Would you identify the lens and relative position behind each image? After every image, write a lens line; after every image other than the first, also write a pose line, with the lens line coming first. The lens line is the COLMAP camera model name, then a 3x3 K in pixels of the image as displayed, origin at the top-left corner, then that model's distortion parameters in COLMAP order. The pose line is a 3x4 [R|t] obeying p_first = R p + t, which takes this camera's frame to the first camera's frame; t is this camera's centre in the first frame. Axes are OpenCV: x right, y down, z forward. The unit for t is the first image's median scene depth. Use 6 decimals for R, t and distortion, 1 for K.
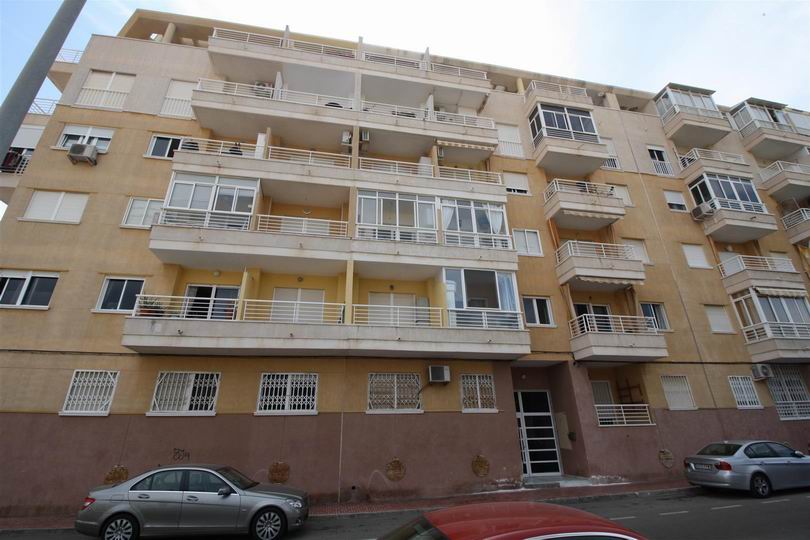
lens RADIAL K [[377.7, 0, 405.0], [0, 377.7, 270.0], [0, 0, 1]] dist [-0.000619, -0.015333]
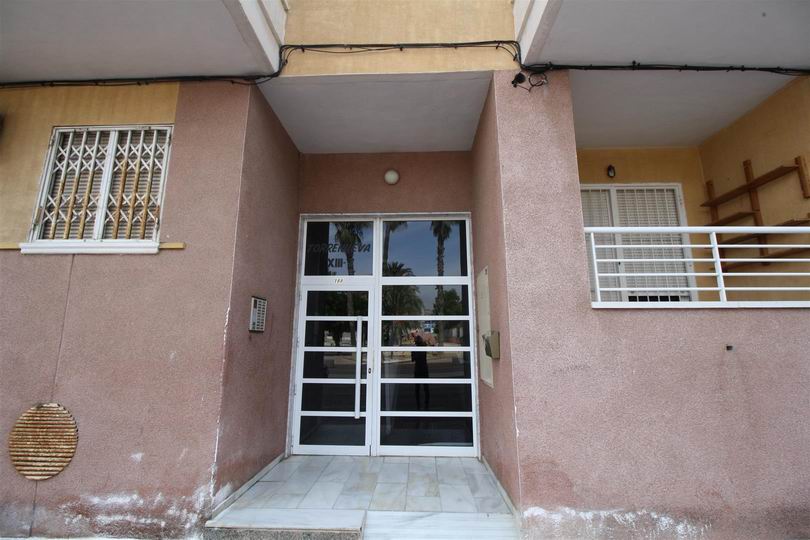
lens RADIAL K [[377.7, 0, 405.0], [0, 377.7, 270.0], [0, 0, 1]] dist [-0.000619, -0.015333]
pose [[0.976029, -0.024056, -0.216306, 0.444626], [0.071667, 0.973967, 0.215062, 0.327253], [0.205501, -0.225409, 0.952344, 0.742743]]
